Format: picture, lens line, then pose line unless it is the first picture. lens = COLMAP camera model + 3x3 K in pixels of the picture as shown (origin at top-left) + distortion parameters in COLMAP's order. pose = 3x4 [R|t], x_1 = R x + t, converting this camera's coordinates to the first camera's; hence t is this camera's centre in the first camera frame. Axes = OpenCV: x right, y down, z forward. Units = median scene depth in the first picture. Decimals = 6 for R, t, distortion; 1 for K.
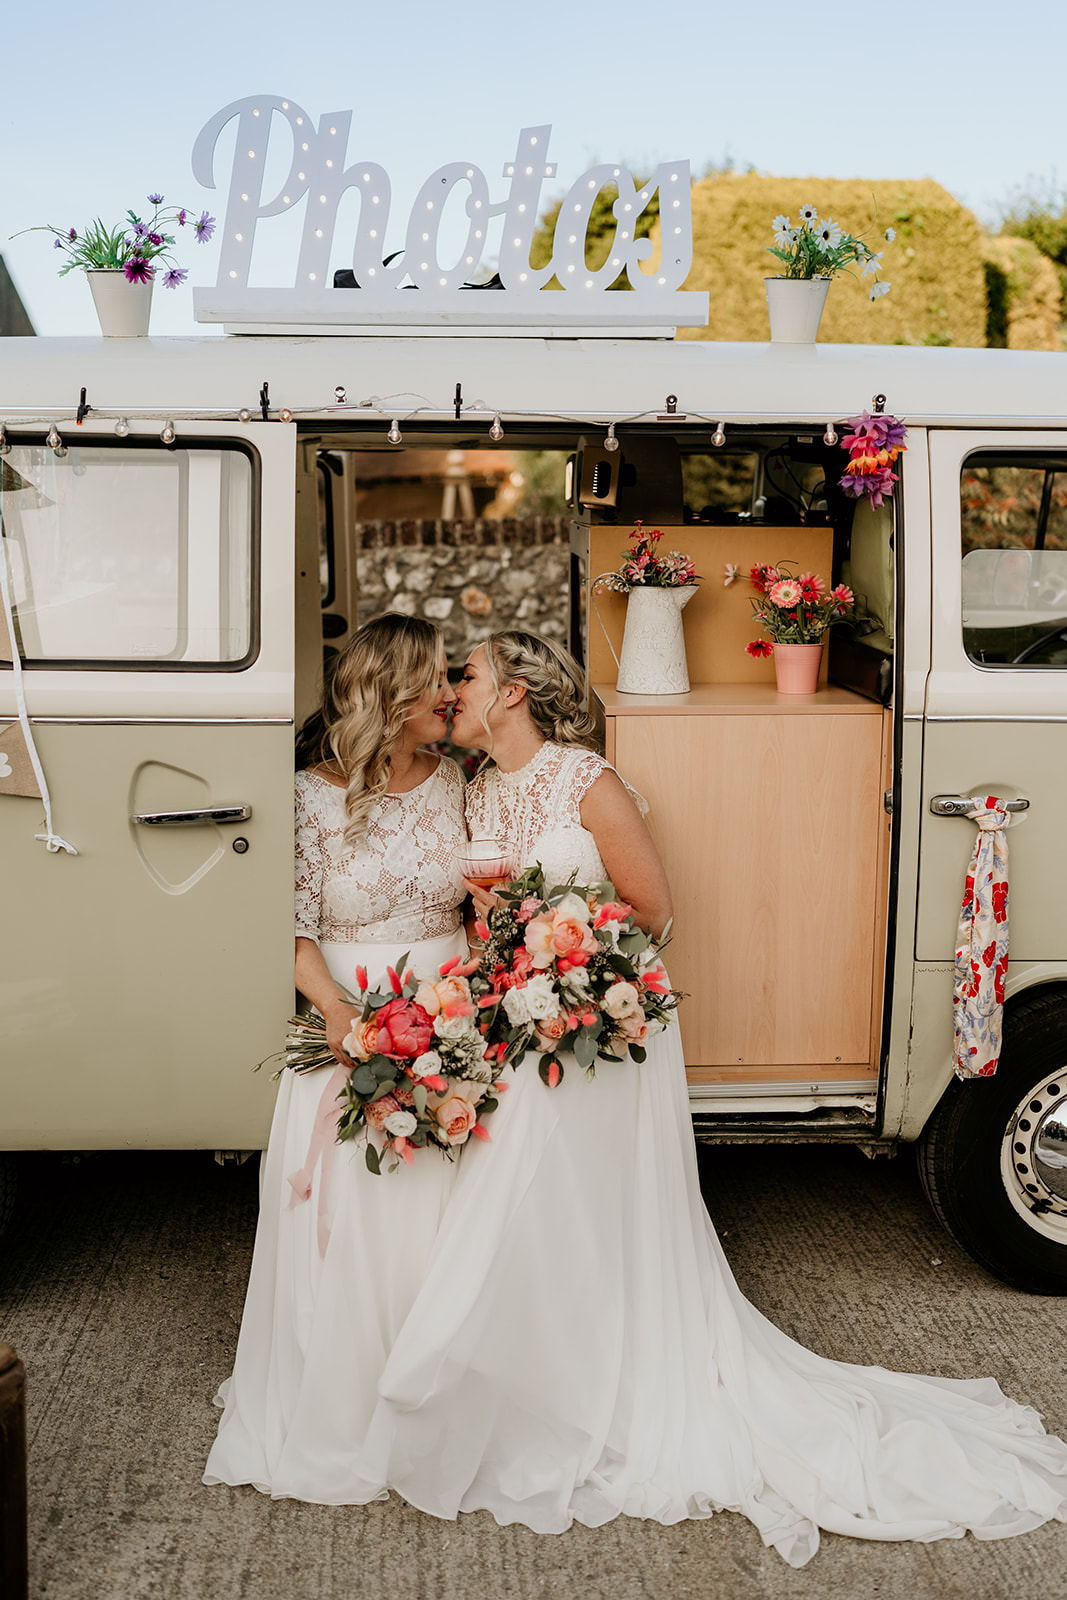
lens RADIAL K [[1651.0, 0, 533.5], [0, 1651.0, 800.0], [0, 0, 1]] dist [0.013195, -0.005866]
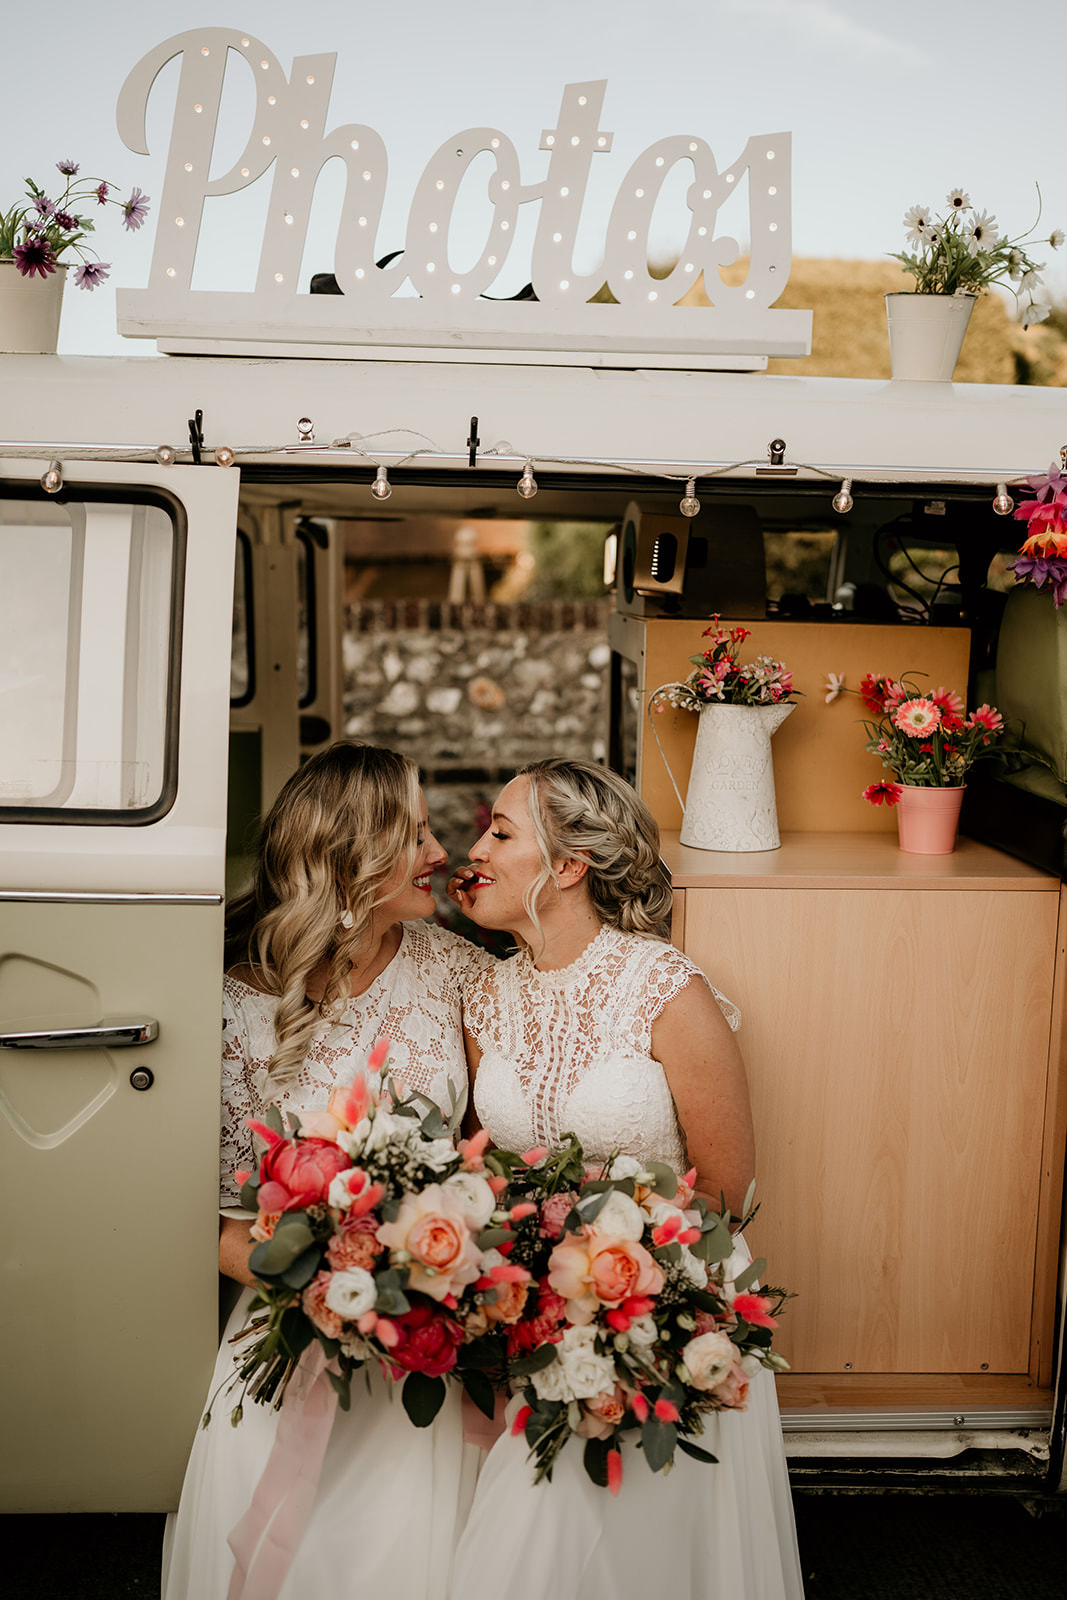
lens RADIAL K [[1525.7, 0, 533.5], [0, 1525.7, 800.0], [0, 0, 1]] dist [-0.004358, 0.015358]
pose [[0.999828, 0.018529, 0.001172, -0.016648], [-0.018473, 0.999145, -0.036999, -0.060694], [-0.001856, 0.036971, 0.999315, 0.329451]]
